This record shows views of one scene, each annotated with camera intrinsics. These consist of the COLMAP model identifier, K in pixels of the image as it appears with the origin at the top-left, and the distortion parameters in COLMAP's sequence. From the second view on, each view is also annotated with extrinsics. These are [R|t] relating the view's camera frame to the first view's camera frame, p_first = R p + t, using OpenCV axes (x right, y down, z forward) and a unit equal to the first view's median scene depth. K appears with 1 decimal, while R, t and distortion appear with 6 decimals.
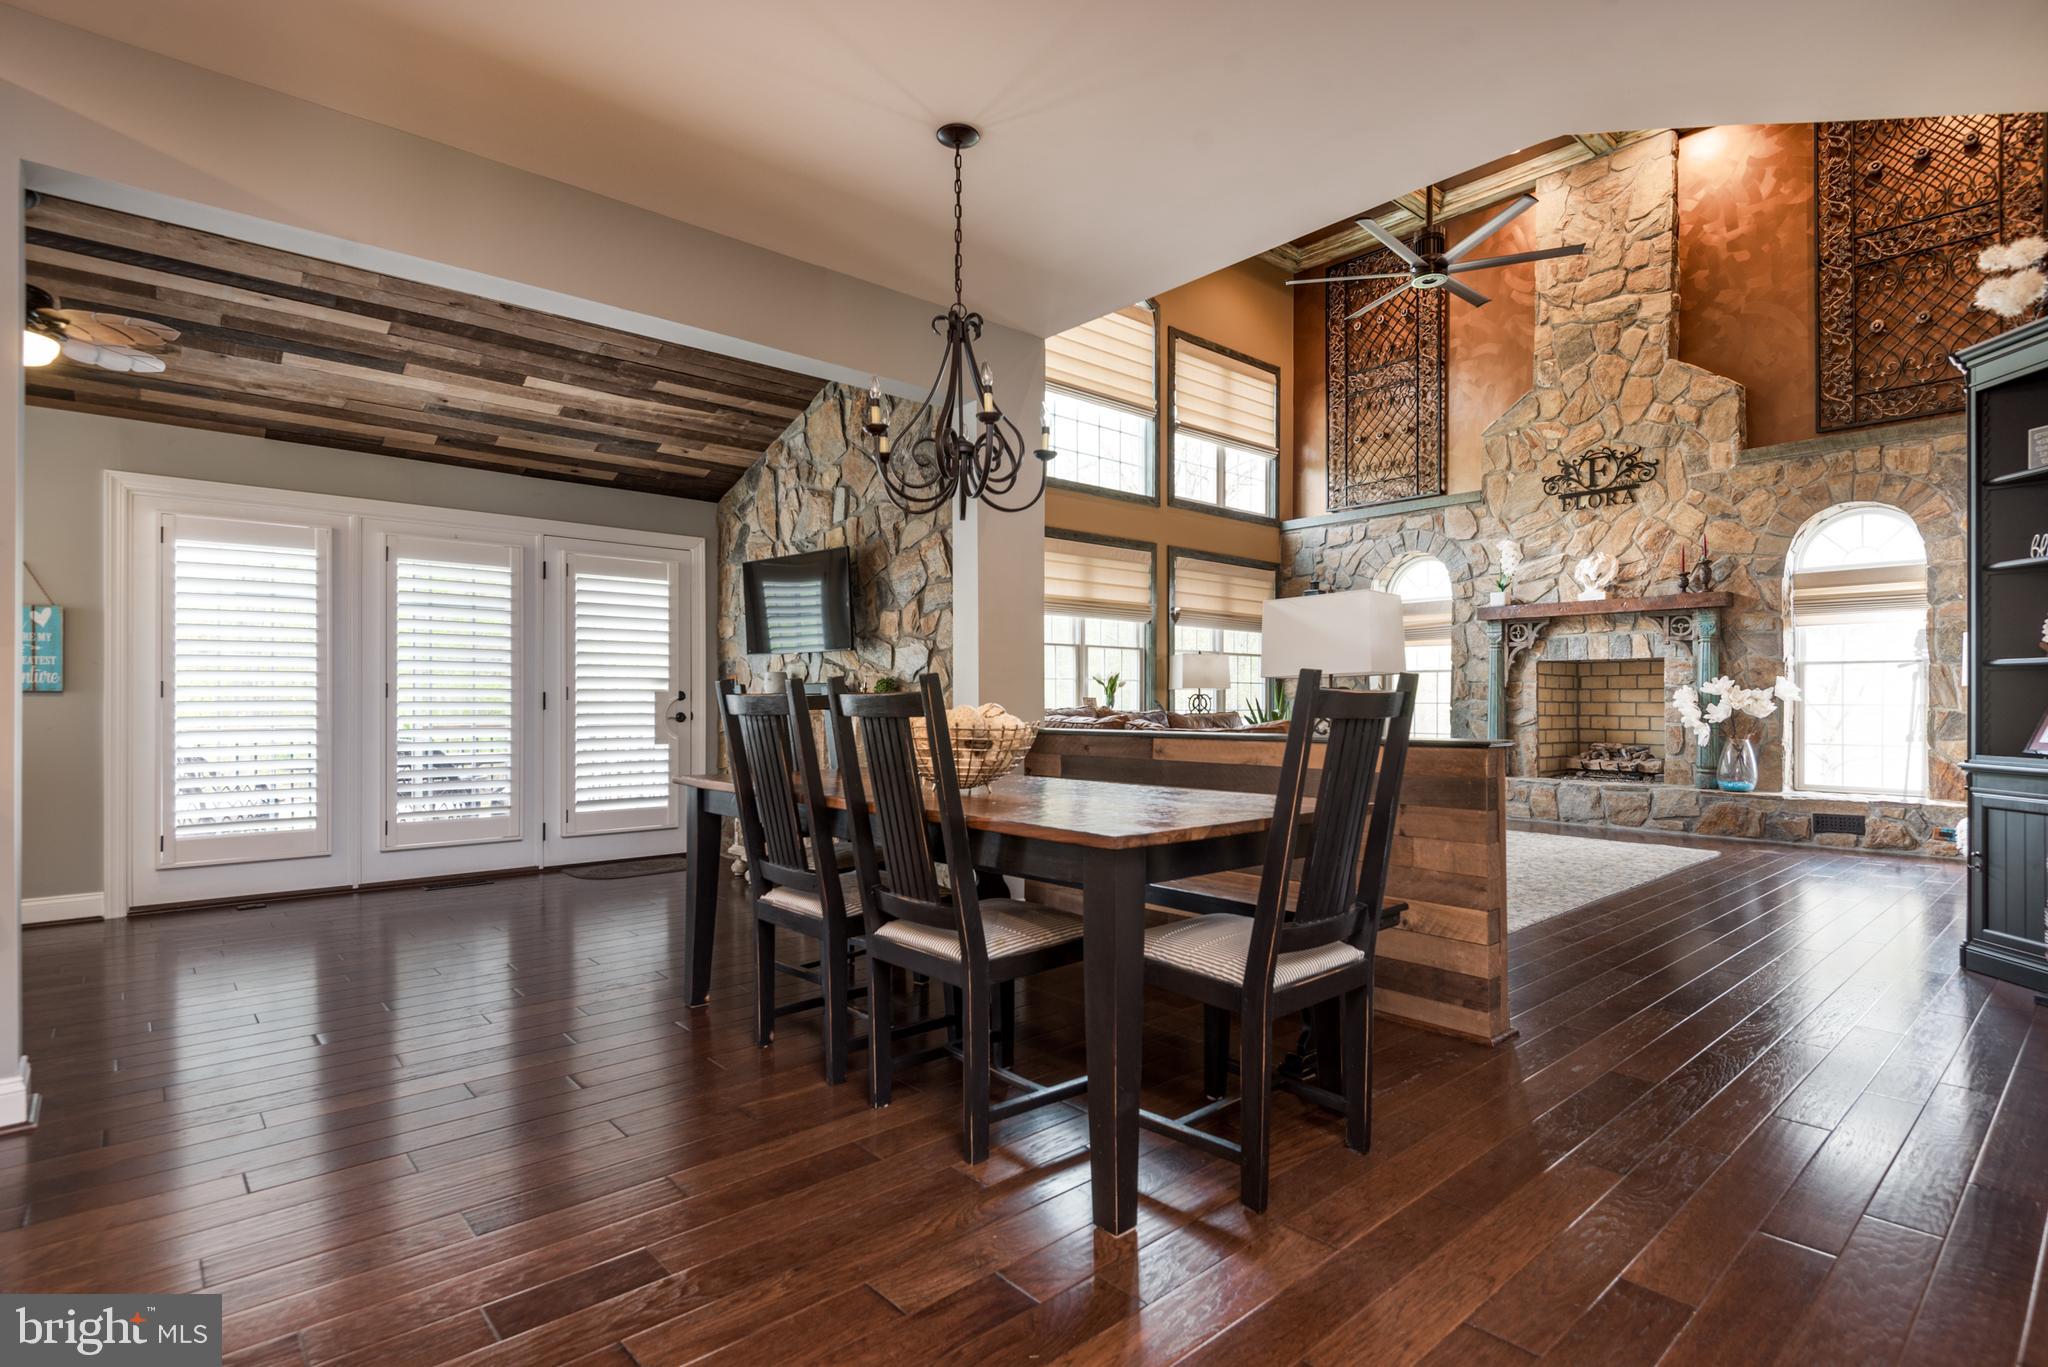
lens RADIAL K [[1004.1, 0, 1005.7], [0, 1004.1, 713.1], [0, 0, 1]] dist [-0.007545, -0.004454]
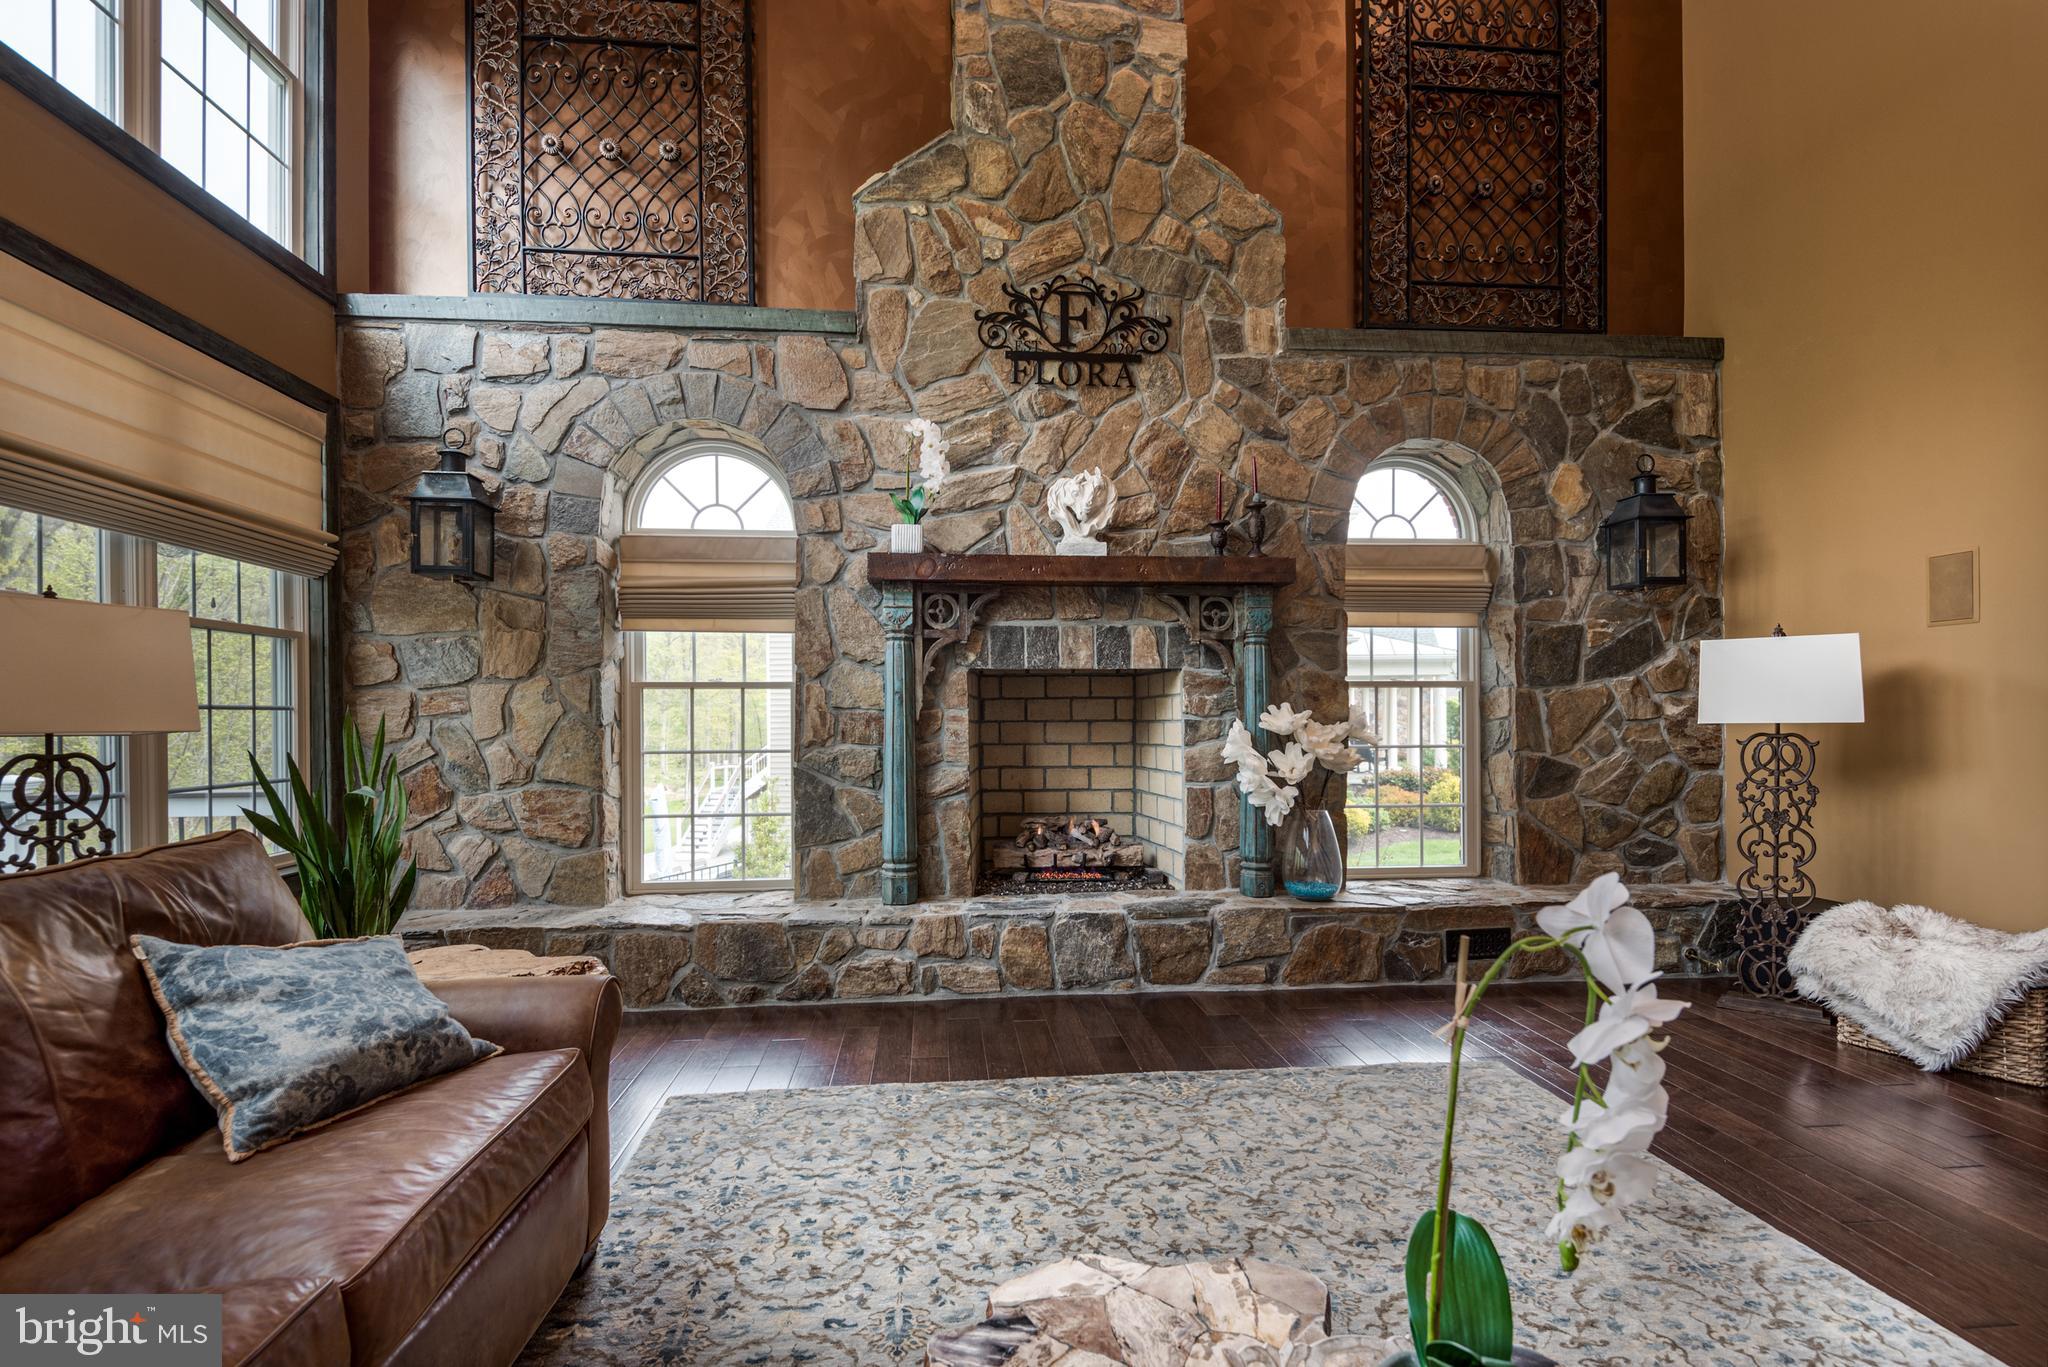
lens RADIAL K [[963.9, 0, 1032.3], [0, 963.9, 725.1], [0, 0, 1]] dist [0.013948, -0.009458]
pose [[0.574872, -0.010660, 0.818174, 0.159537], [0.015346, 0.999880, 0.002246, -0.025927], [-0.818099, 0.011265, 0.574967, 0.753836]]
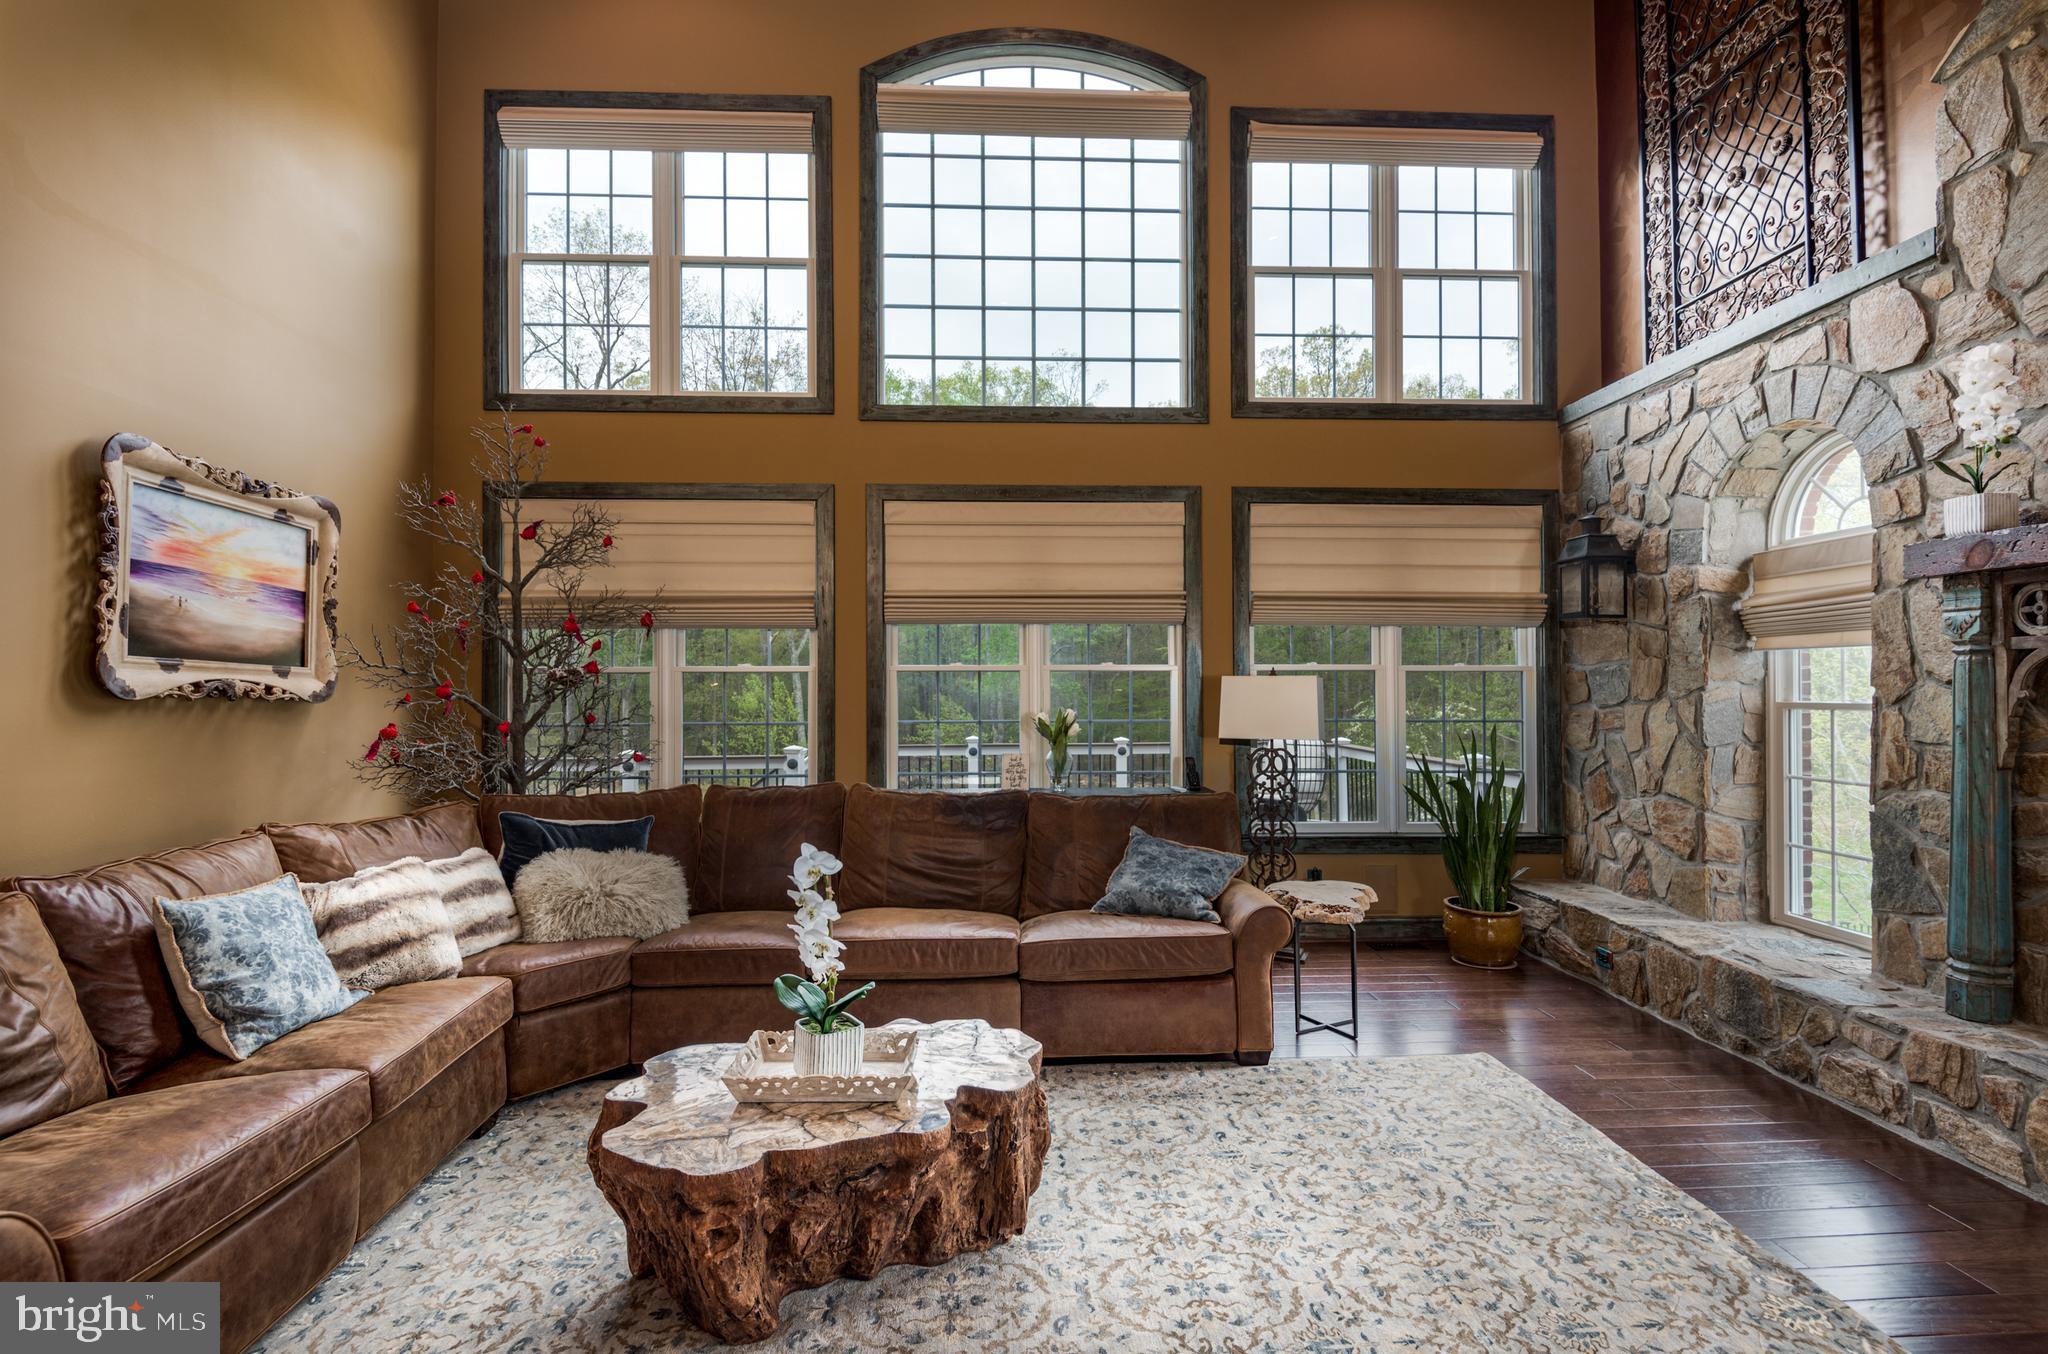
lens RADIAL K [[963.9, 0, 1029.8], [0, 963.9, 678.4], [0, 0, 1]] dist [0.013948, -0.009458]
pose [[0.788649, -0.009988, -0.614762, 0.486064], [-0.004028, 0.999763, -0.021410, -0.052728], [0.614830, 0.019361, 0.788422, 0.584275]]
